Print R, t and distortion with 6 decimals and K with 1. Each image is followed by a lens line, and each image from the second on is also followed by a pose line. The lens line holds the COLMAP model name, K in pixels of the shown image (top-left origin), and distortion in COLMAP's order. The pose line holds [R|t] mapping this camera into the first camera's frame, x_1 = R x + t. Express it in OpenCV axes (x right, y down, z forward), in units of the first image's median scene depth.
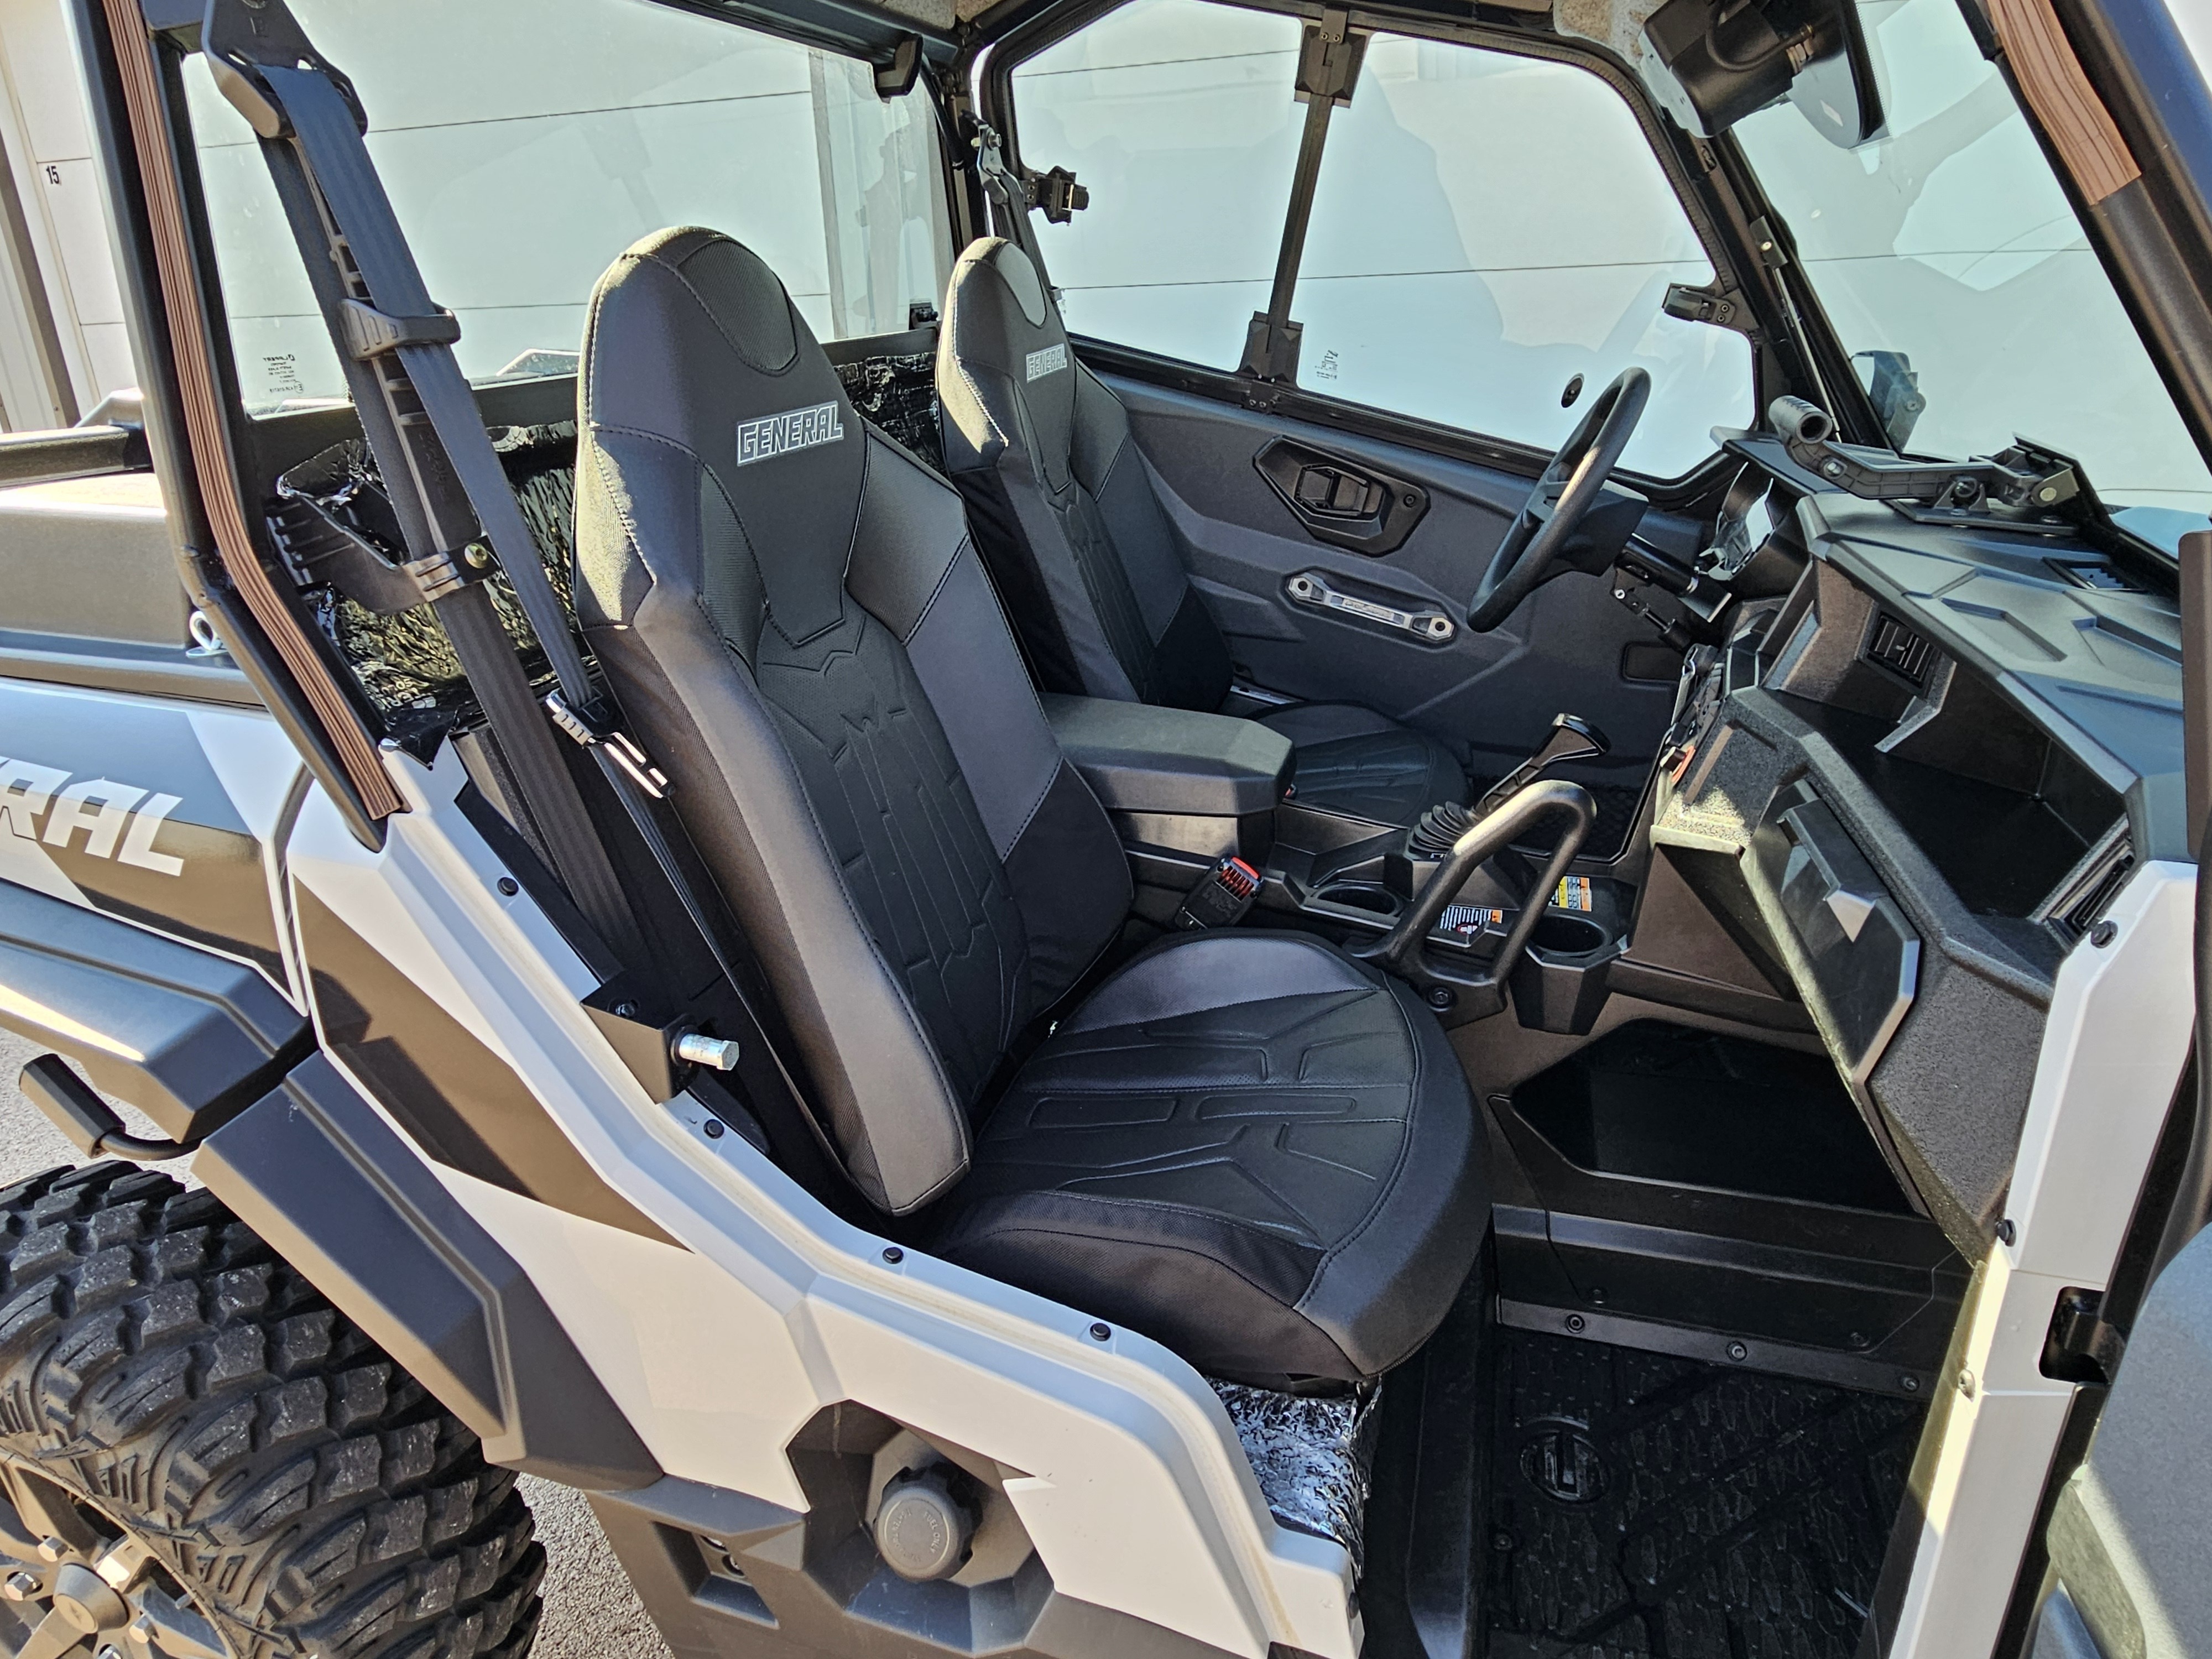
lens RADIAL K [[1342.8, 0, 1095.3], [0, 1342.8, 832.6], [0, 0, 1]] dist [0.001778, 0.004425]
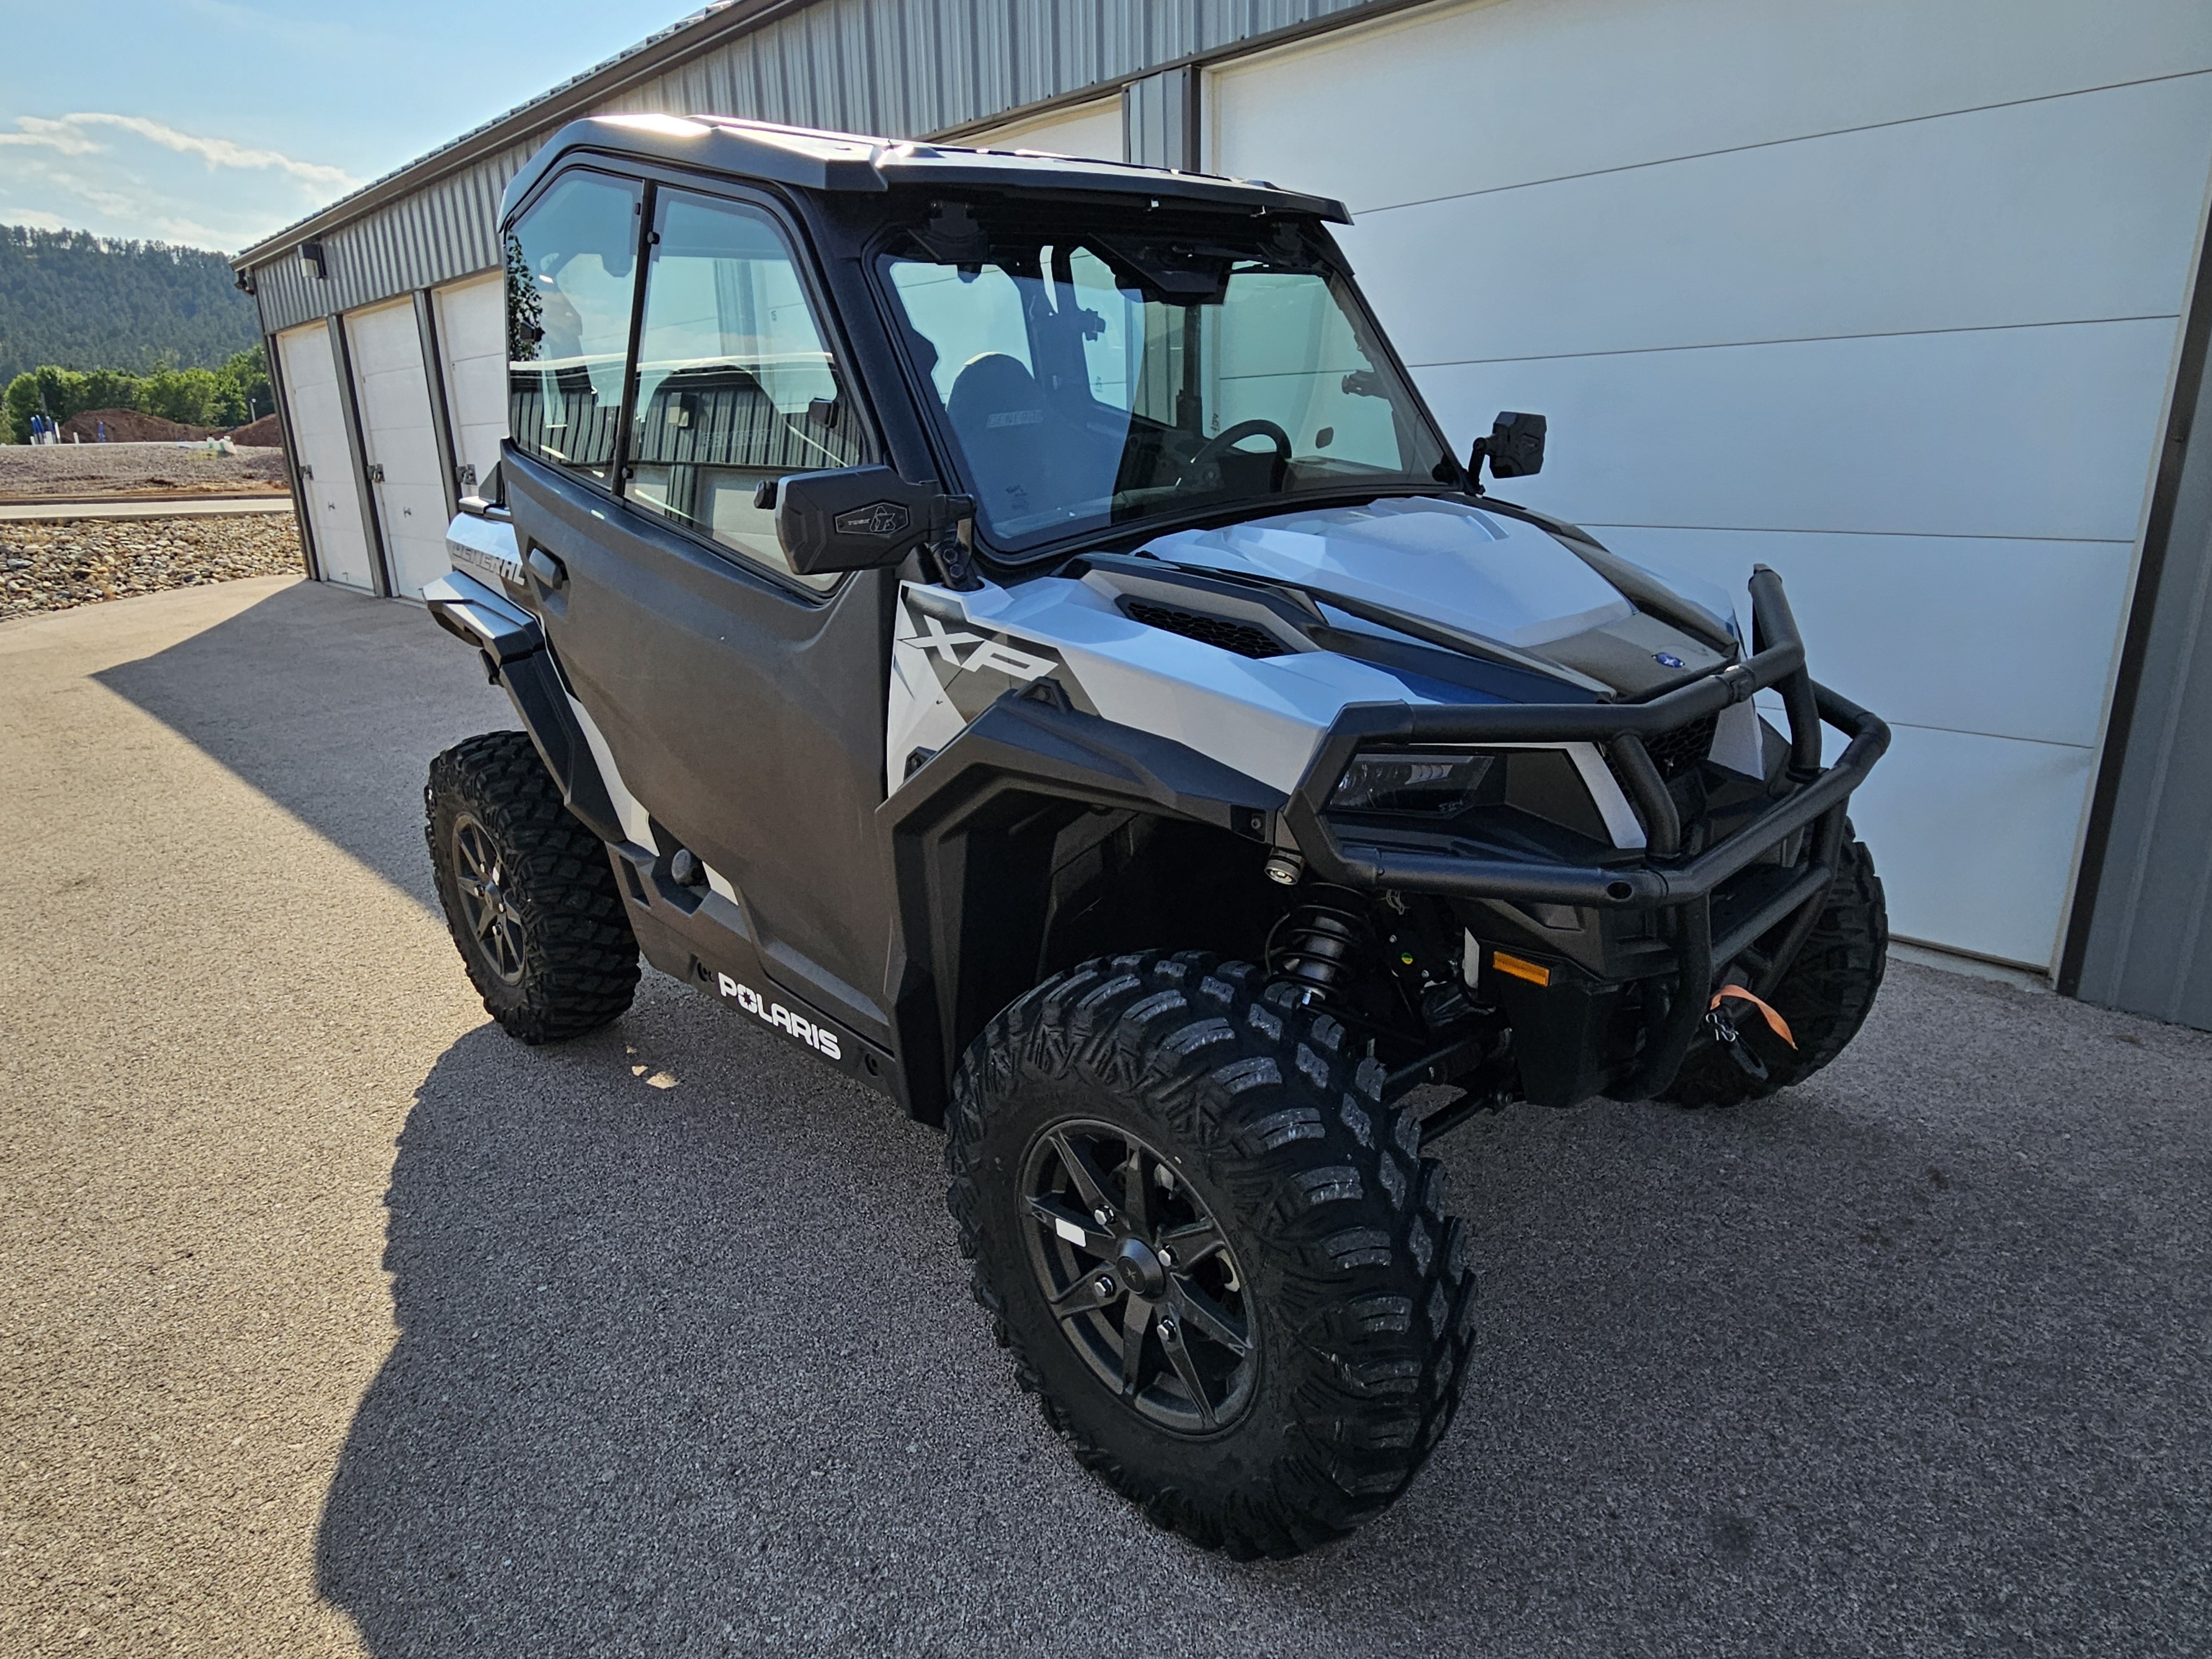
lens RADIAL K [[1342.8, 0, 1095.3], [0, 1342.8, 832.6], [0, 0, 1]] dist [0.001778, 0.004425]
pose [[0.871755, 0.145822, -0.467739, 1.579490], [-0.171836, 0.985037, -0.013168, 0.332373], [0.458820, 0.091854, 0.883769, -0.811696]]
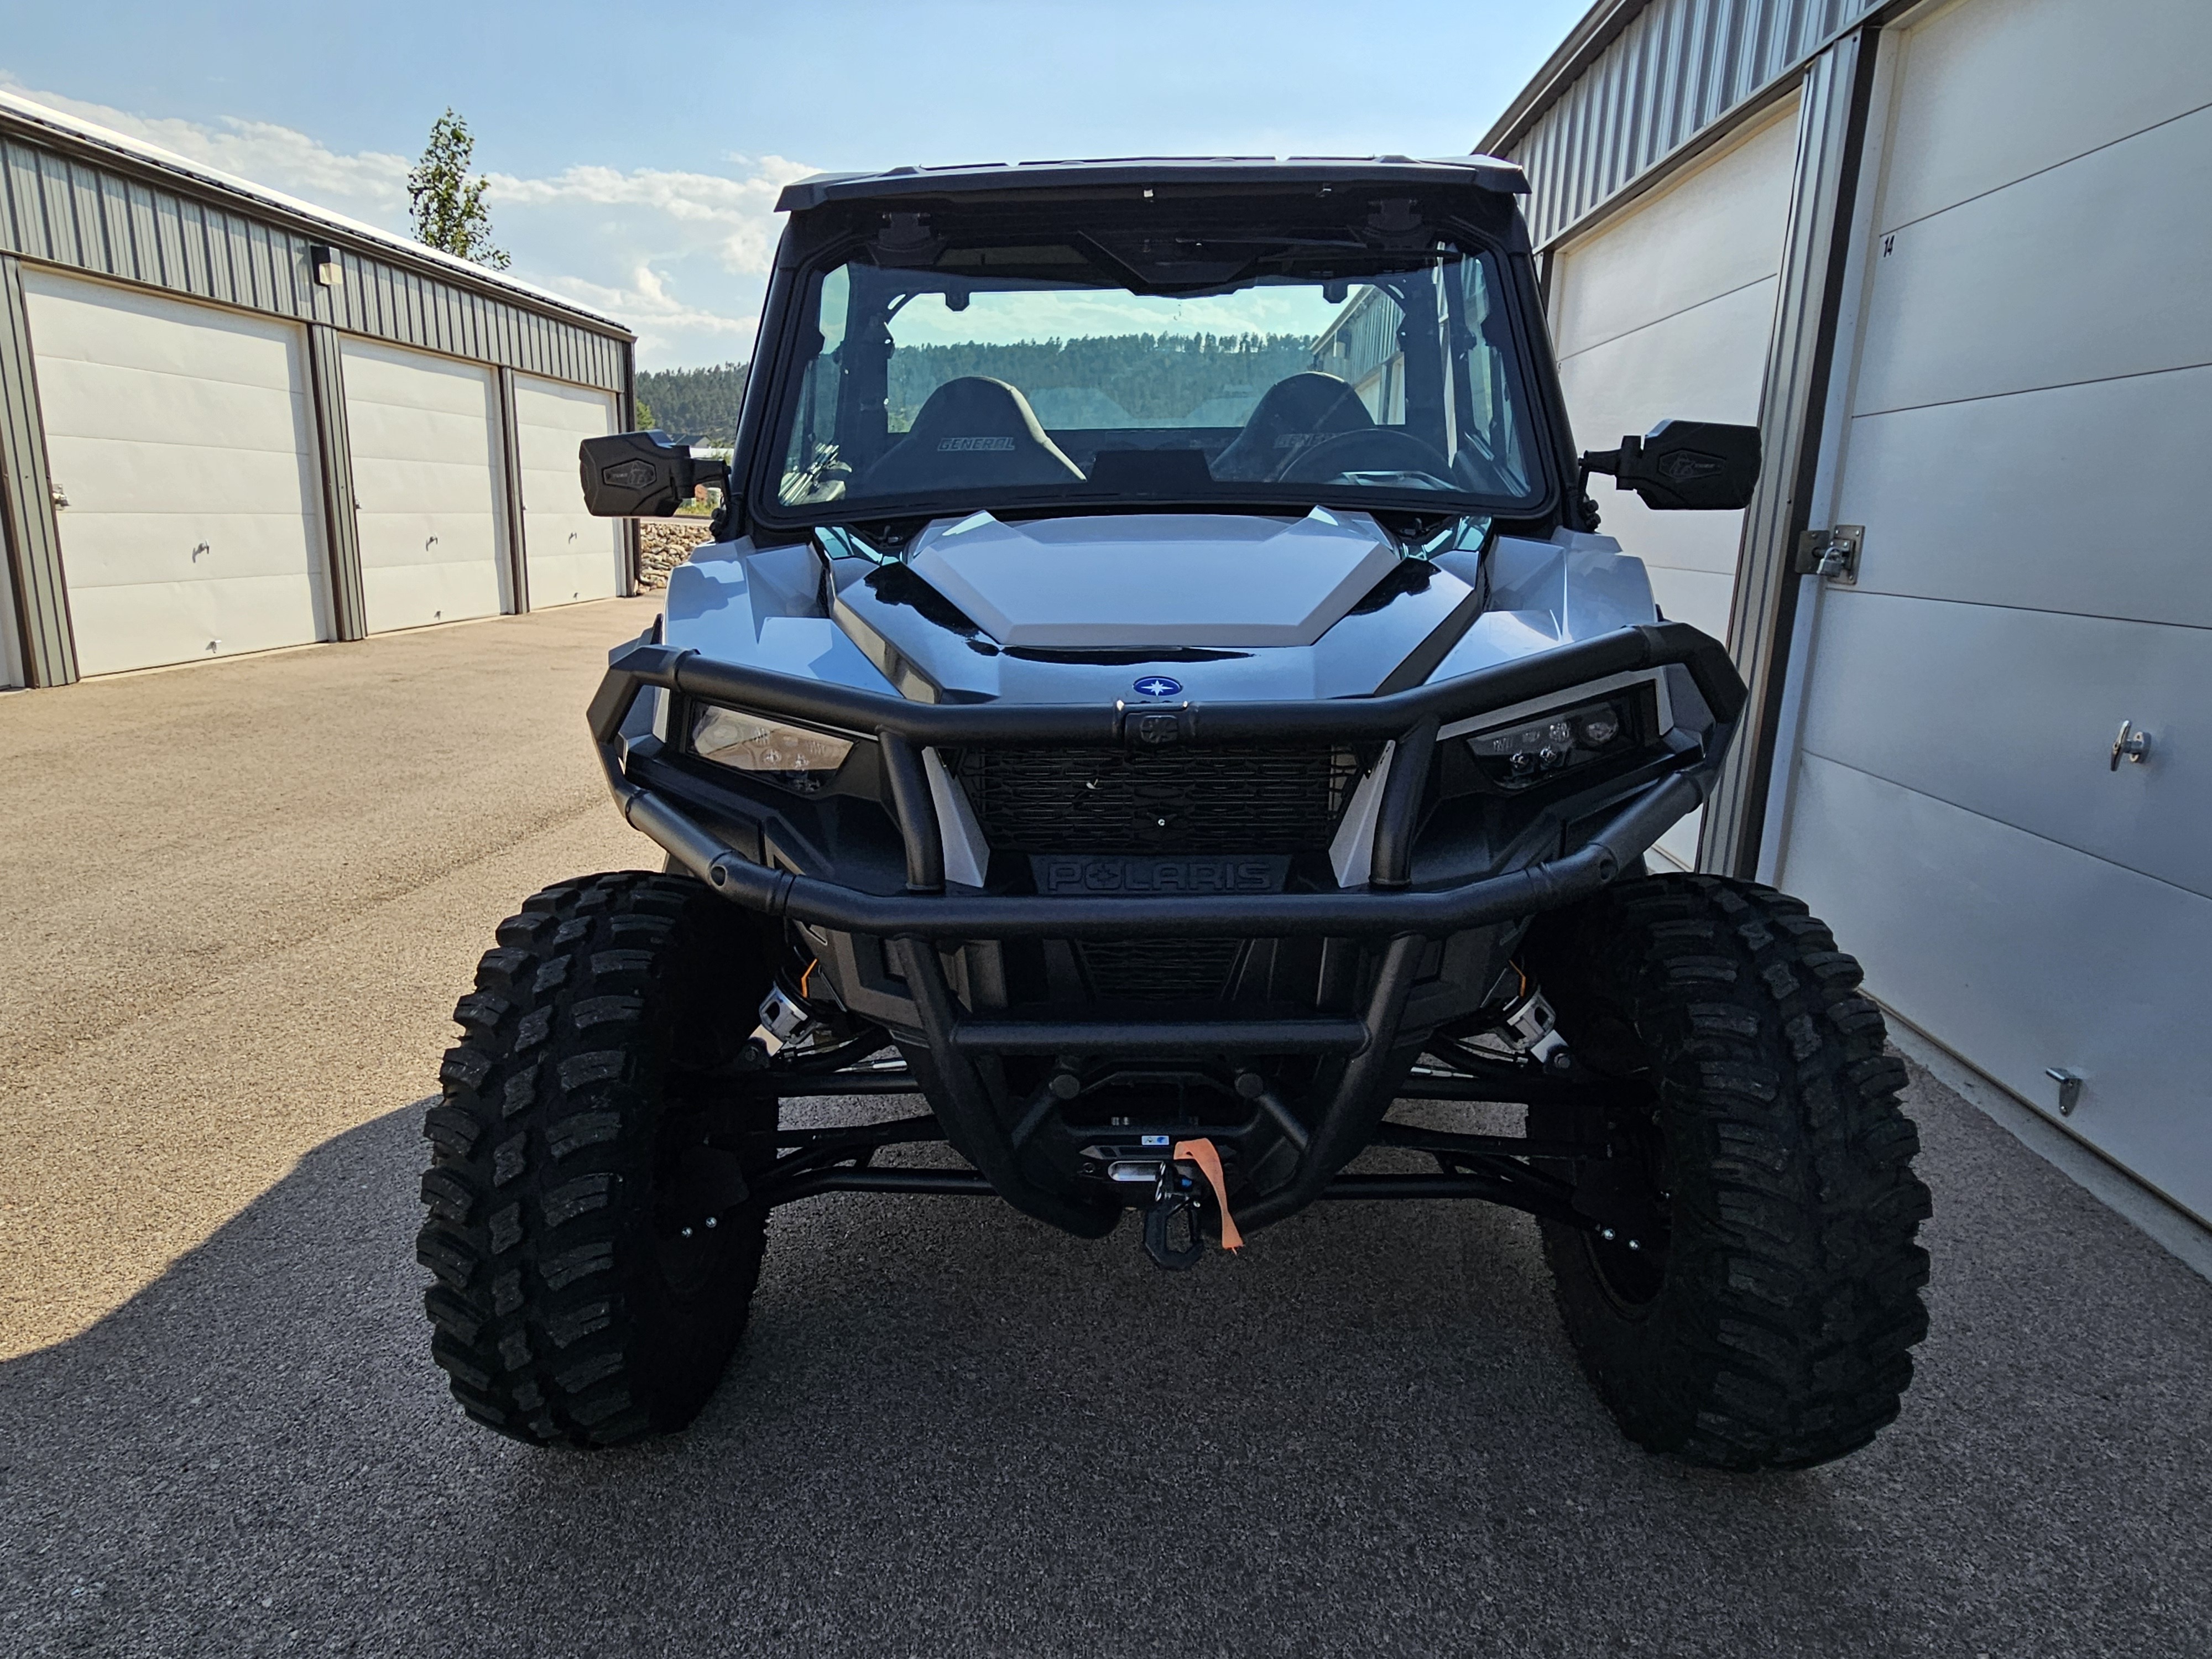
lens RADIAL K [[1342.8, 0, 1095.3], [0, 1342.8, 832.6], [0, 0, 1]] dist [0.001778, 0.004425]
pose [[0.257231, 0.257307, -0.931464, 2.633617], [-0.368510, 0.917180, 0.151594, -0.066931], [0.893326, 0.304259, 0.330748, 0.525922]]
